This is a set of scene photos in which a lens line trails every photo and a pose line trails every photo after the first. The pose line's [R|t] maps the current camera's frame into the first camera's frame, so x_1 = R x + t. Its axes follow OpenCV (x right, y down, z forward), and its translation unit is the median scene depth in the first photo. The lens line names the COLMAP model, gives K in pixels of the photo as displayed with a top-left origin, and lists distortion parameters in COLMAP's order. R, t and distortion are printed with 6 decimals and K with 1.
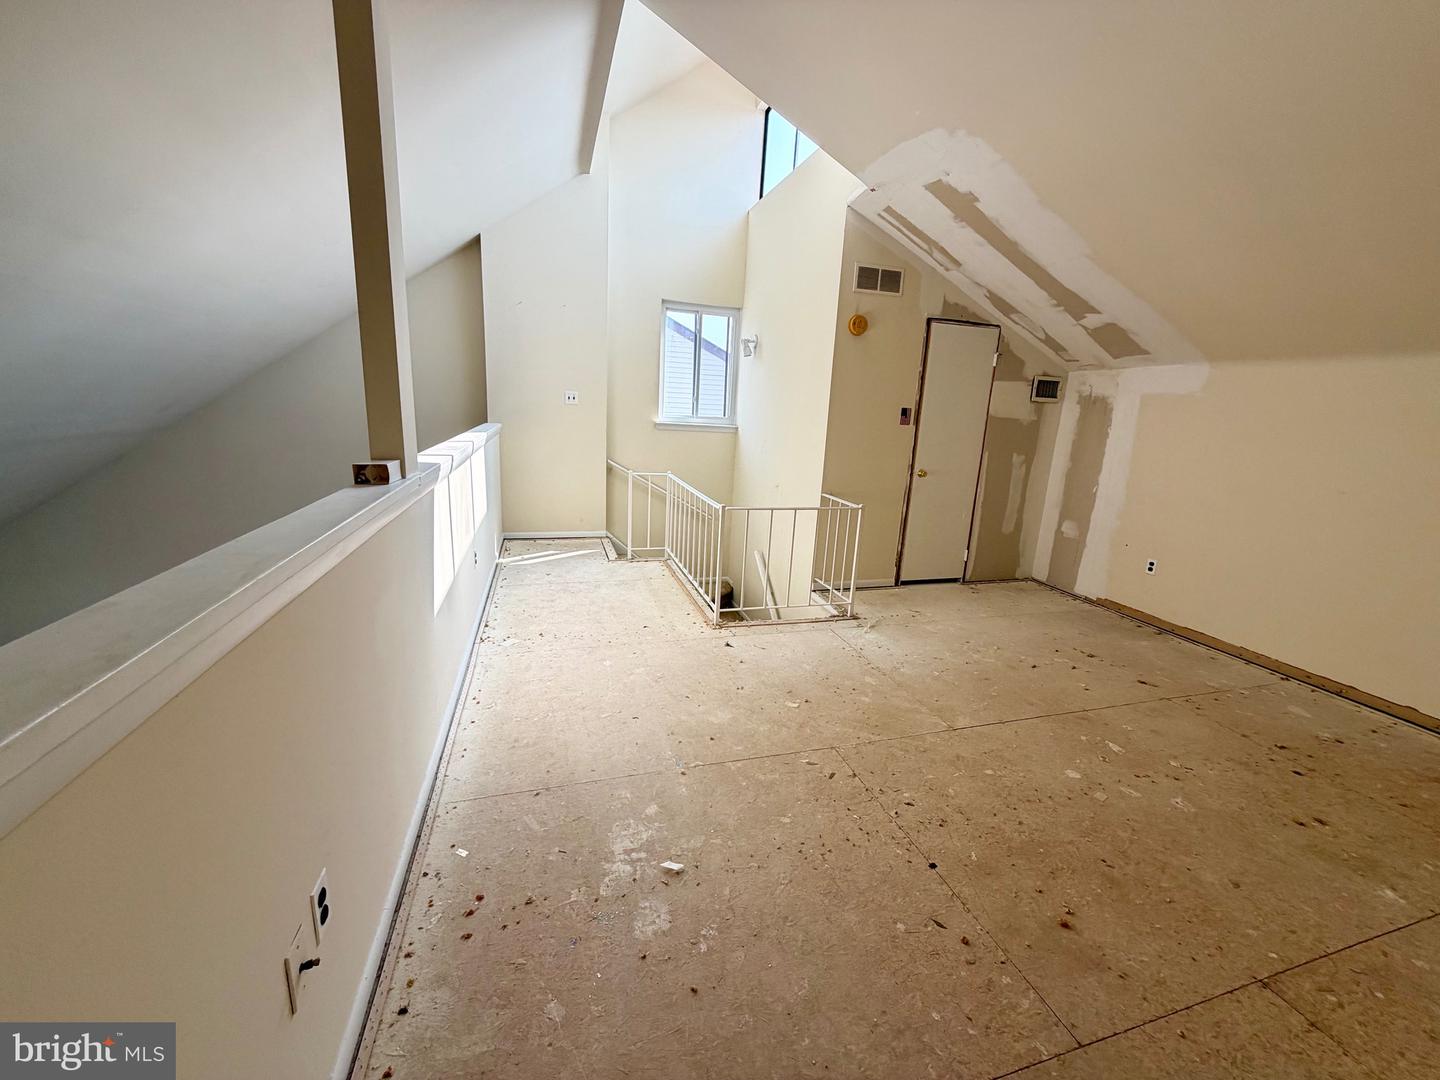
lens RADIAL K [[573.8, 0, 724.5], [0, 573.8, 543.2], [0, 0, 1]] dist [-0.001545, 0.000958]
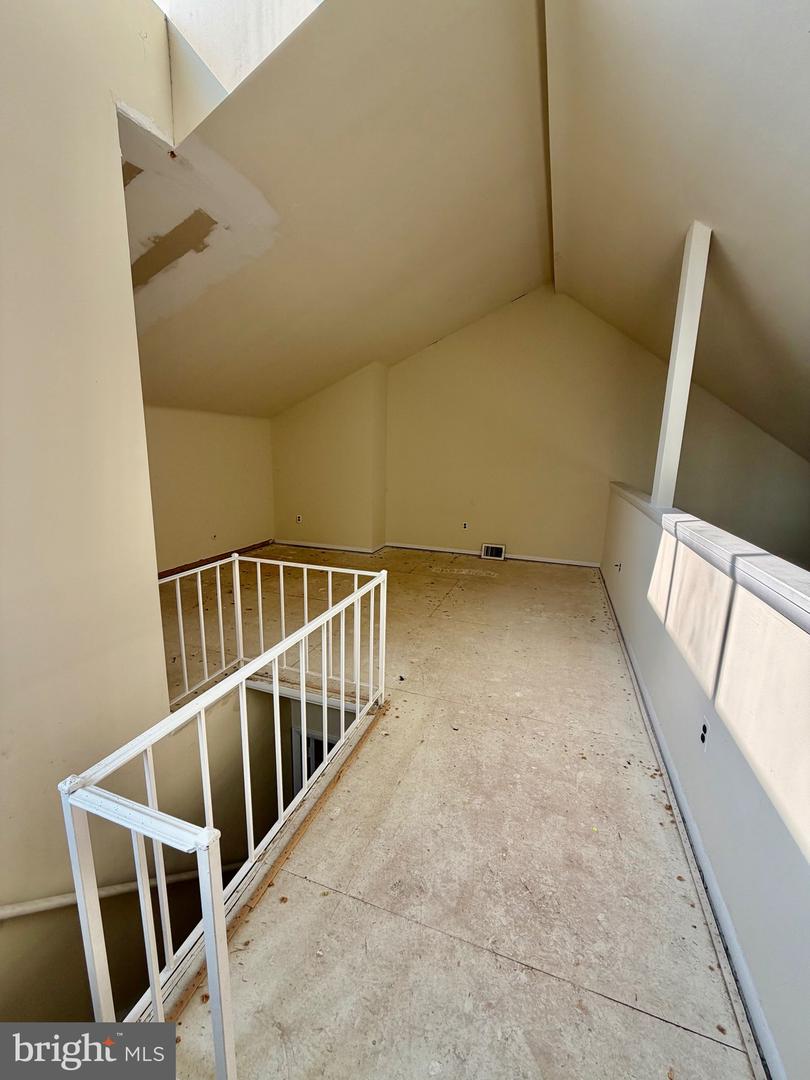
lens RADIAL K [[430.3, 0, 405.0], [0, 430.3, 540.0], [0, 0, 1]] dist [-0.001545, 0.000958]
pose [[-0.802518, -0.188003, 0.566232, -0.380789], [0.078684, 0.907416, 0.412802, -0.366028], [-0.591416, 0.375834, -0.713425, 1.382924]]
